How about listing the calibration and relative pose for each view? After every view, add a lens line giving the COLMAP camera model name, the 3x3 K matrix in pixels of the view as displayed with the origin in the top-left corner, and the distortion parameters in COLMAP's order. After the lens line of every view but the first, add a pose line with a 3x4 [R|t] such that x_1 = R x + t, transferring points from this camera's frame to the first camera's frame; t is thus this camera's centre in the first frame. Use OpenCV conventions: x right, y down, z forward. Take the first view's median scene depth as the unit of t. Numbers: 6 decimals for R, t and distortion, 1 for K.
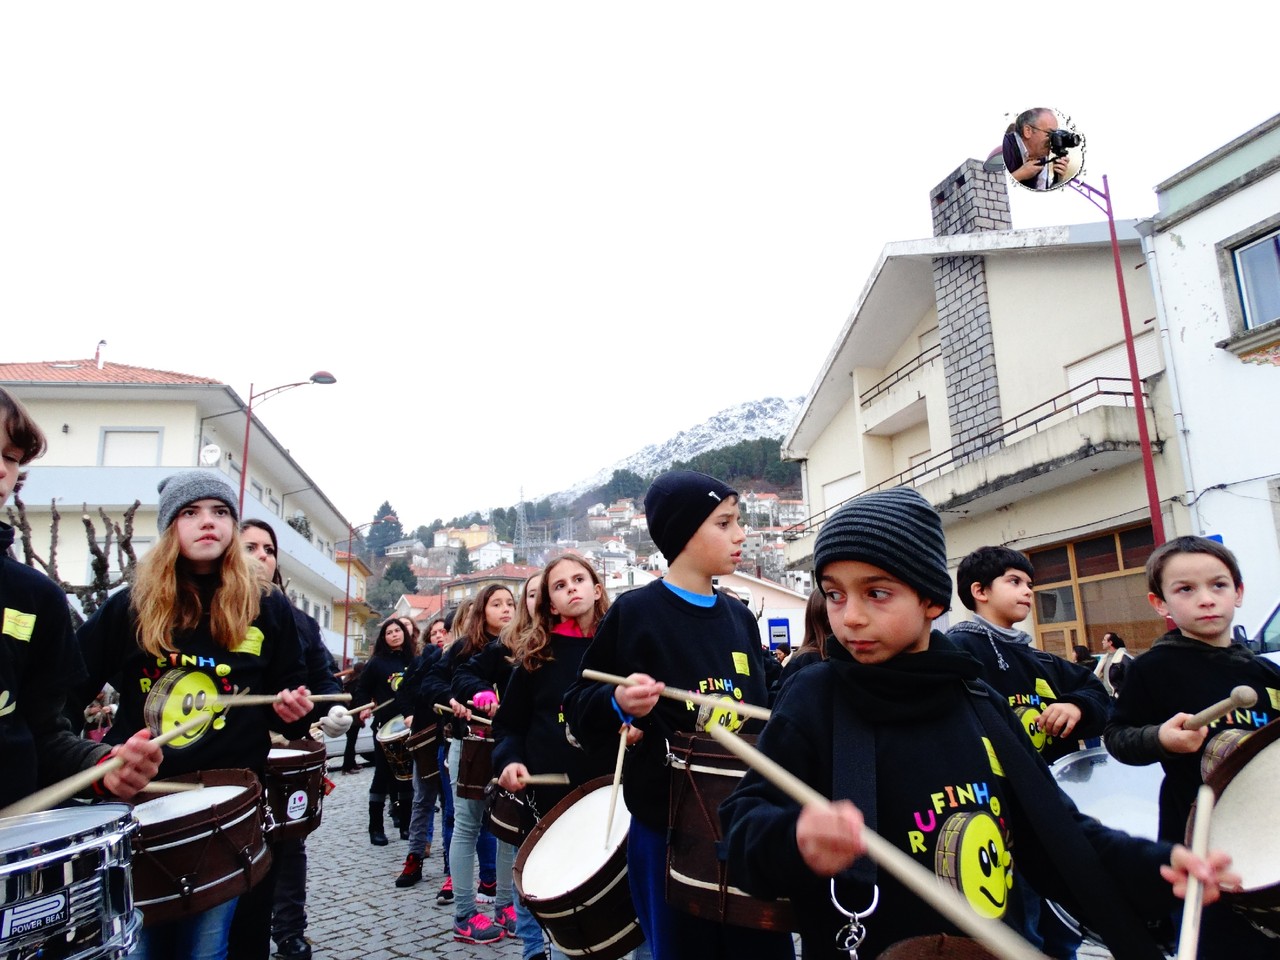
lens RADIAL K [[908.8, 0, 643.2], [0, 908.8, 483.5], [0, 0, 1]] dist [-0.001298, 0.005794]
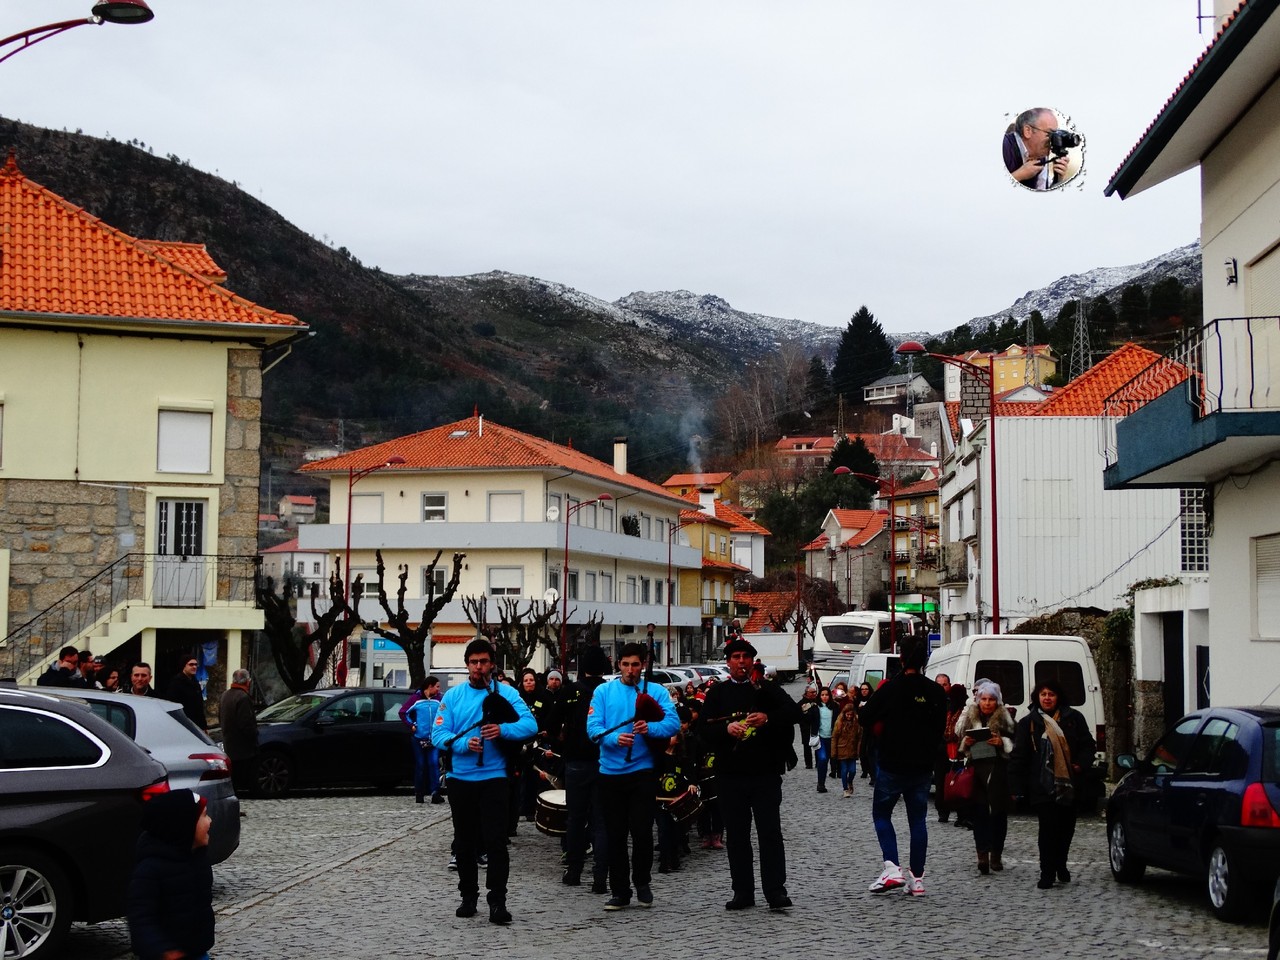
lens RADIAL K [[1675.8, 0, 638.2], [0, 1675.8, 479.9], [0, 0, 1]] dist [-0.015011, 0.000000]
pose [[0.913062, 0.002297, -0.407814, 0.513060], [0.053095, 0.990804, 0.124456, -0.279251], [0.404350, -0.135289, 0.904543, -0.945478]]
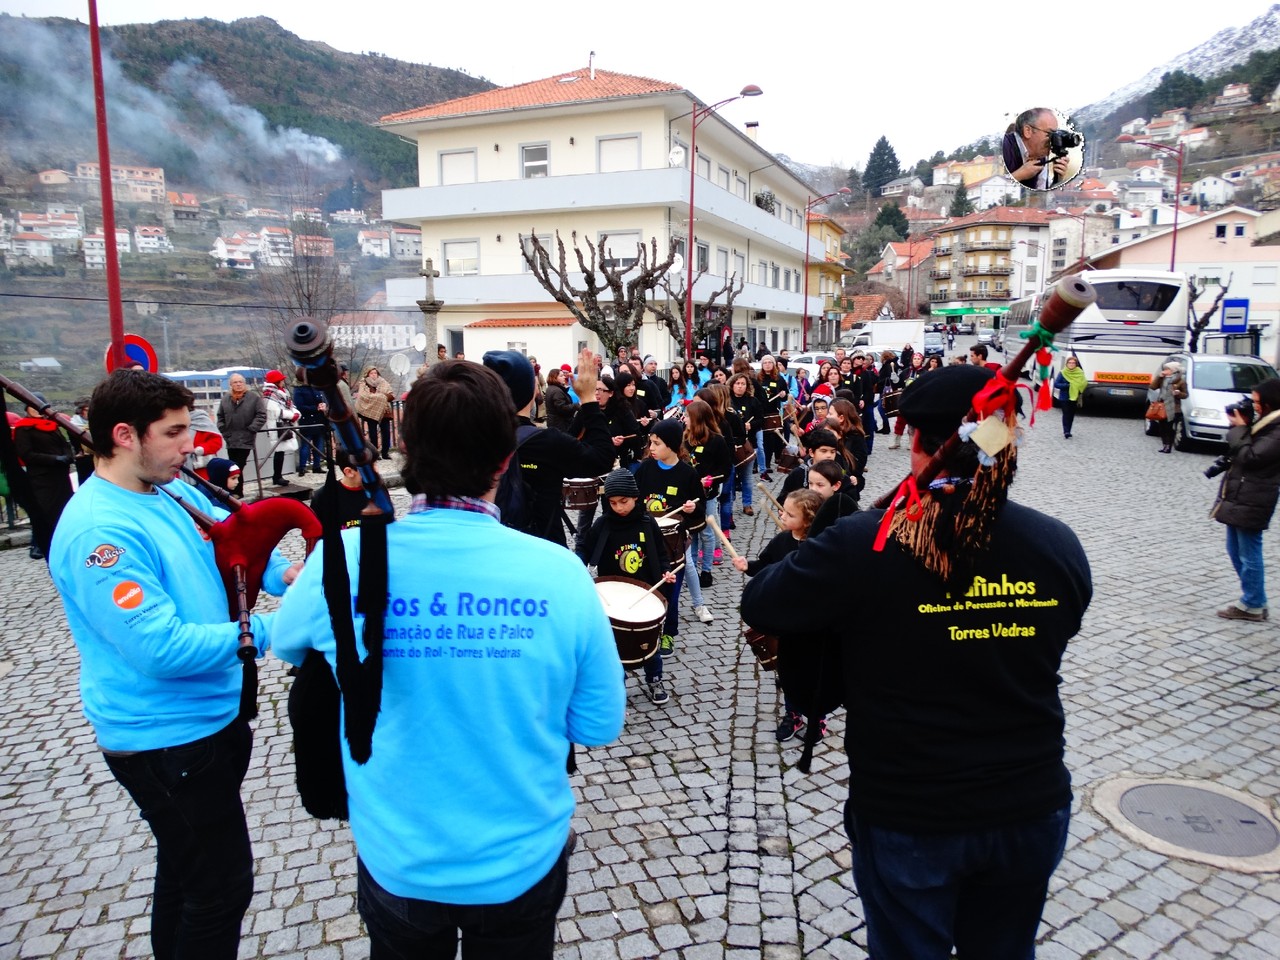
lens RADIAL K [[908.8, 0, 641.0], [0, 908.8, 475.6], [0, 0, 1]] dist [-0.001298, 0.005794]
pose [[0.864053, 0.104194, -0.492500, 0.066824], [0.085864, 0.933504, 0.348135, -0.038522], [0.496024, -0.343096, 0.797650, -0.061374]]
